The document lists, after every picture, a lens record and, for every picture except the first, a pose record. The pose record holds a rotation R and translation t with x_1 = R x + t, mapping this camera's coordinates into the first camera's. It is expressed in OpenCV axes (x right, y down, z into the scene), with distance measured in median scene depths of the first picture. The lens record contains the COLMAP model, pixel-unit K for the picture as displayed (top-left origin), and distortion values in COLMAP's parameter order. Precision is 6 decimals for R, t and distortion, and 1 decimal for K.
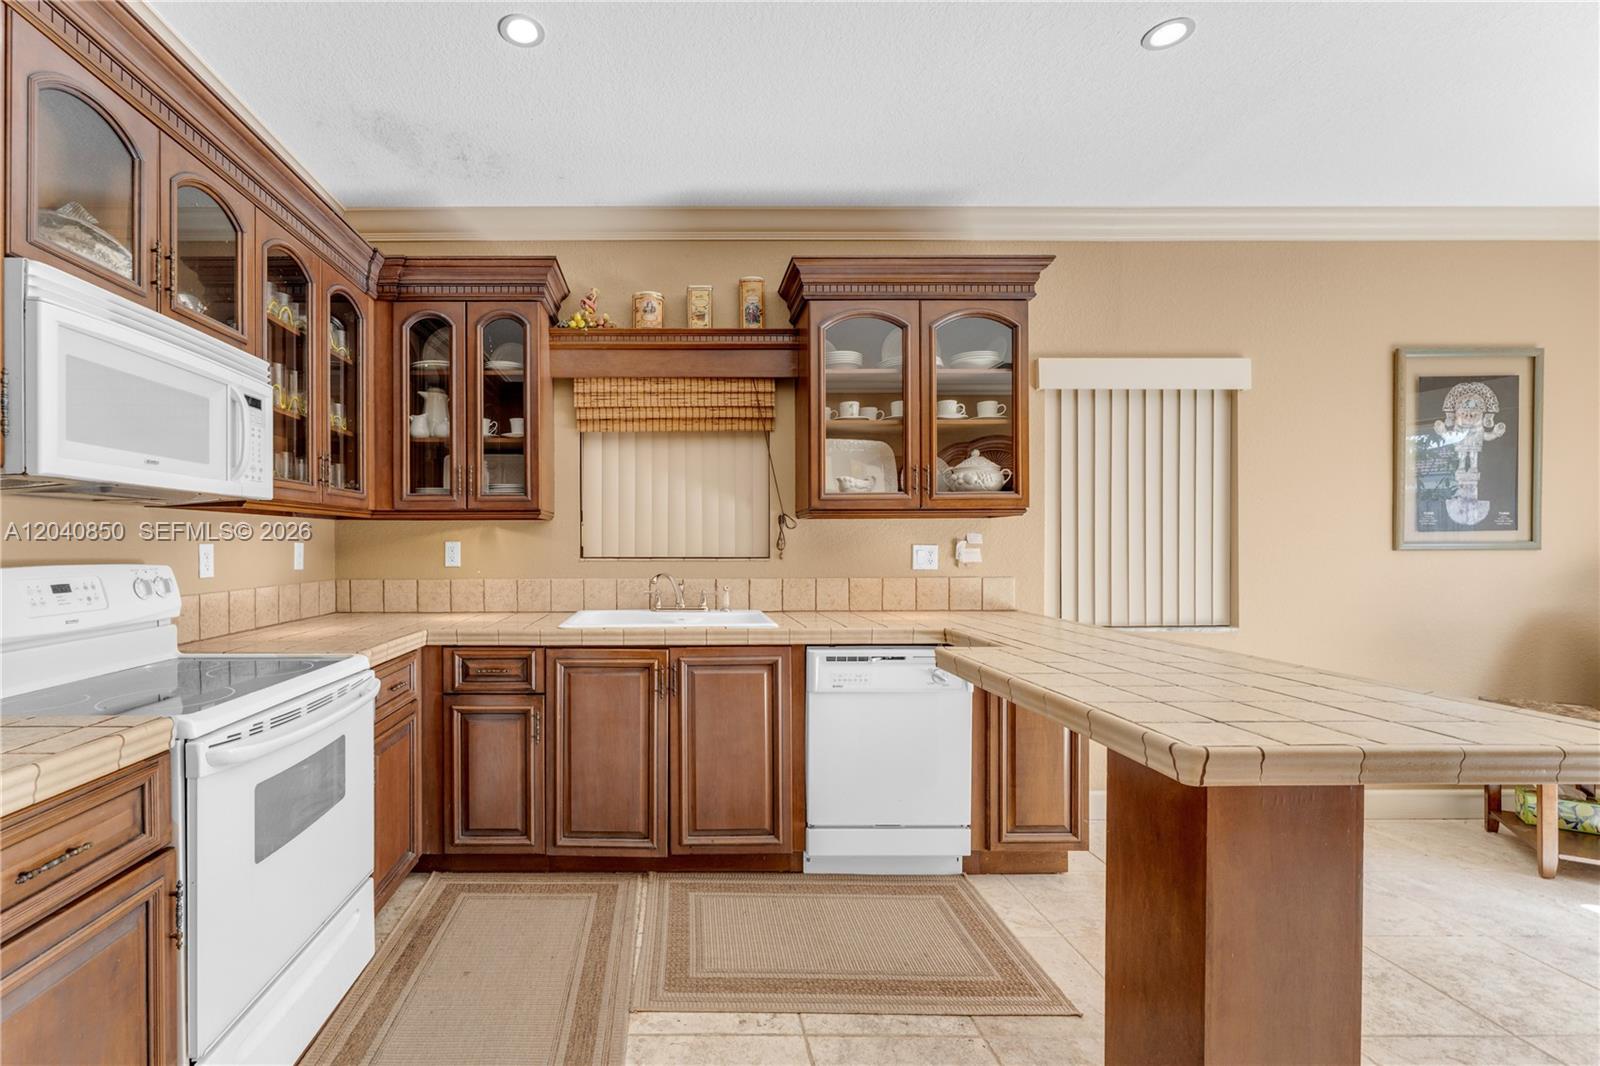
lens RADIAL K [[695.9, 0, 799.7], [0, 695.9, 549.0], [0, 0, 1]] dist [0.000312, 0.000242]
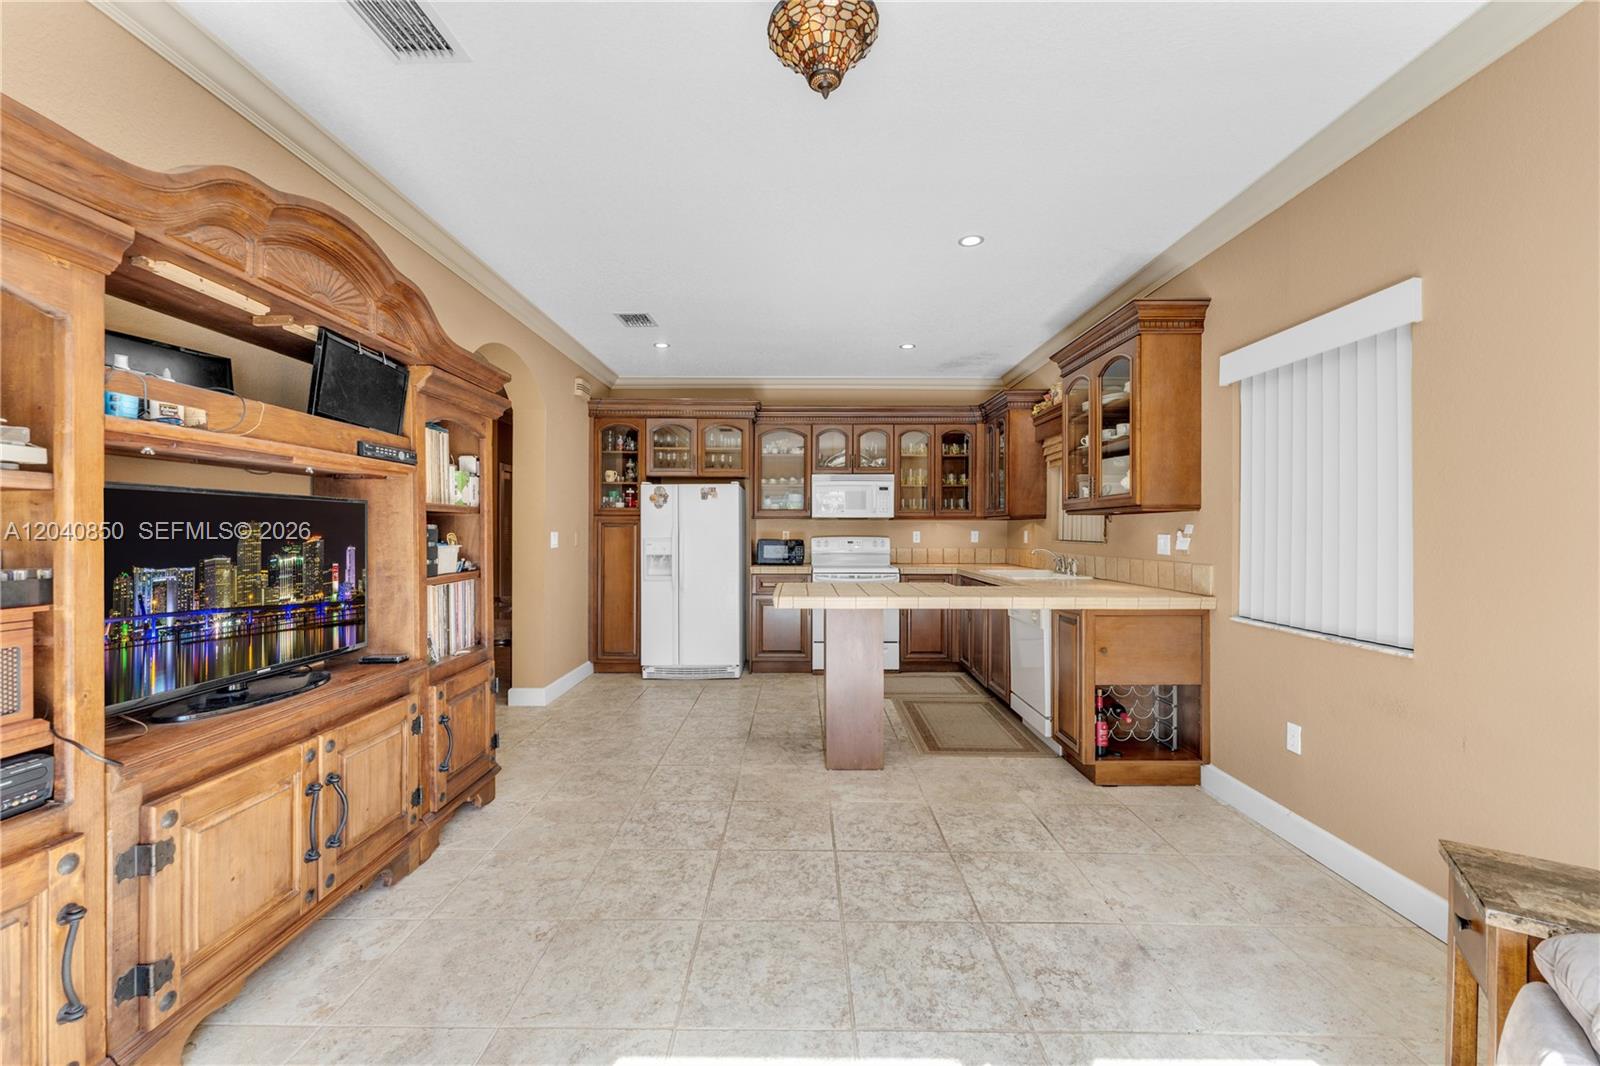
lens RADIAL K [[659.1, 0, 806.9], [0, 659.1, 537.0], [0, 0, 1]] dist [-0.001745, 0.000177]
pose [[0.001660, 0.011689, -0.999930, 1.488689], [-0.008864, 0.999893, 0.011674, -0.009702], [0.999959, 0.008844, 0.001763, 0.416569]]
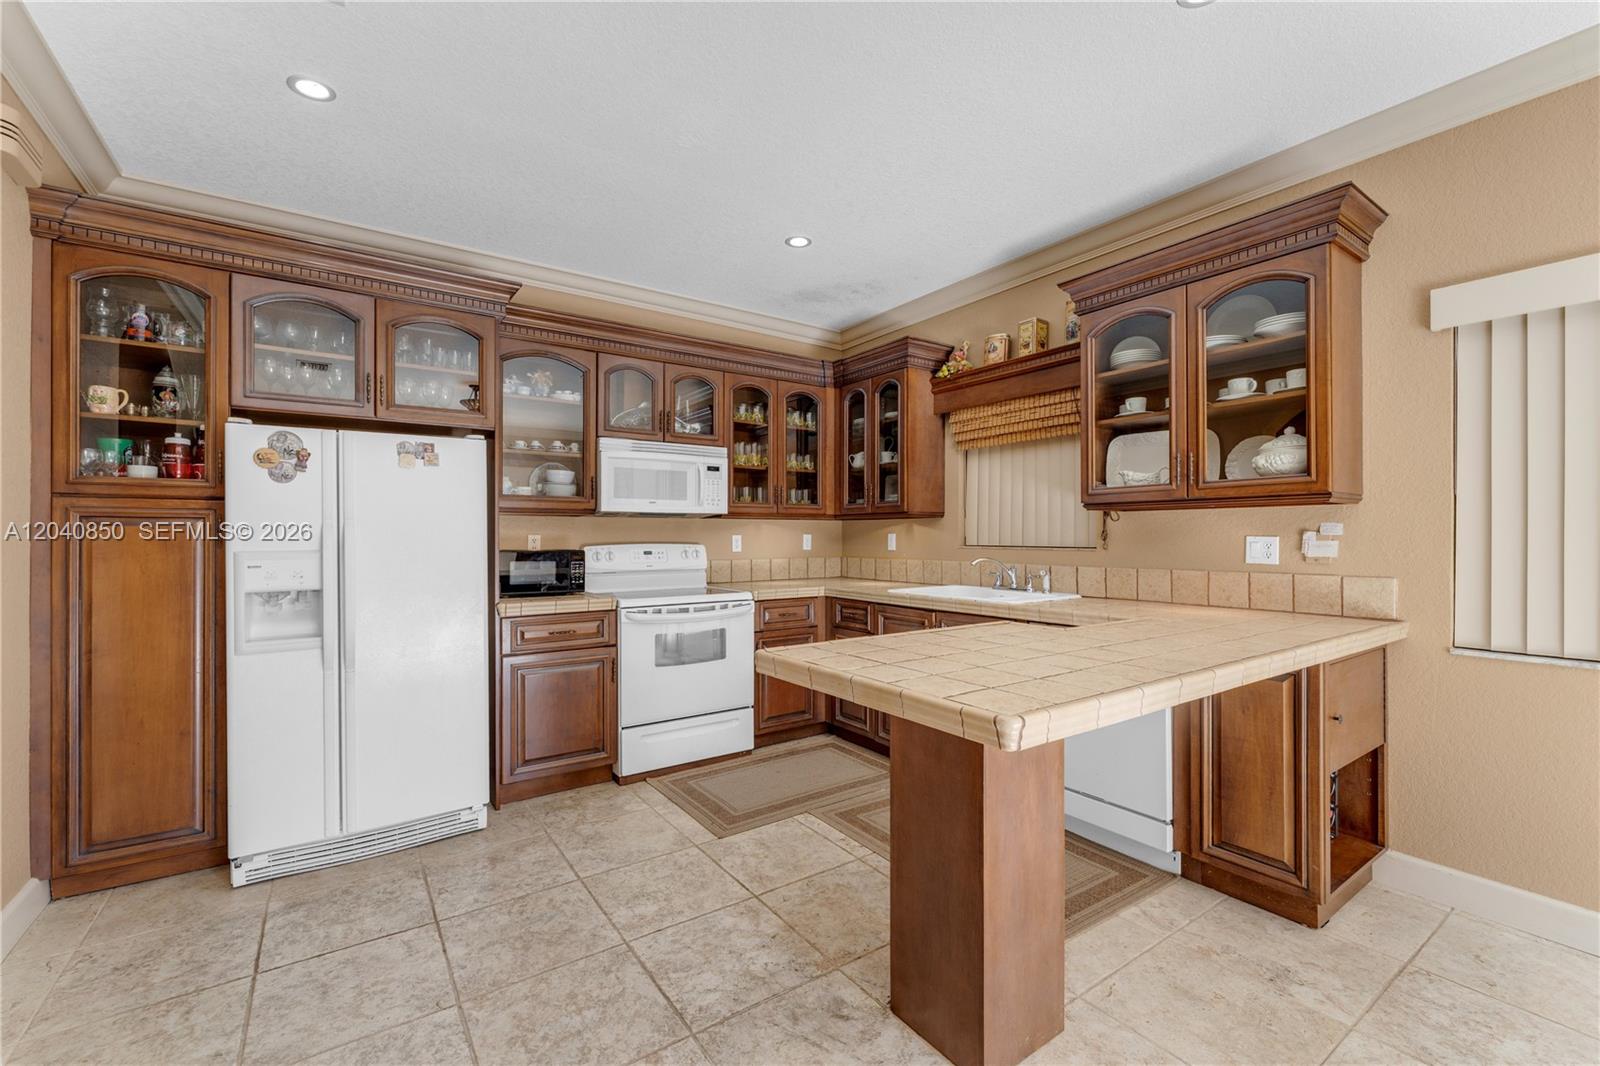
lens RADIAL K [[659.1, 0, 806.9], [0, 659.1, 537.0], [0, 0, 1]] dist [-0.001745, 0.000177]
pose [[0.582701, 0.002676, -0.812682, 0.609672], [-0.006081, 0.999981, -0.001067, -0.000896], [0.812664, 0.005563, 0.582707, 0.036110]]
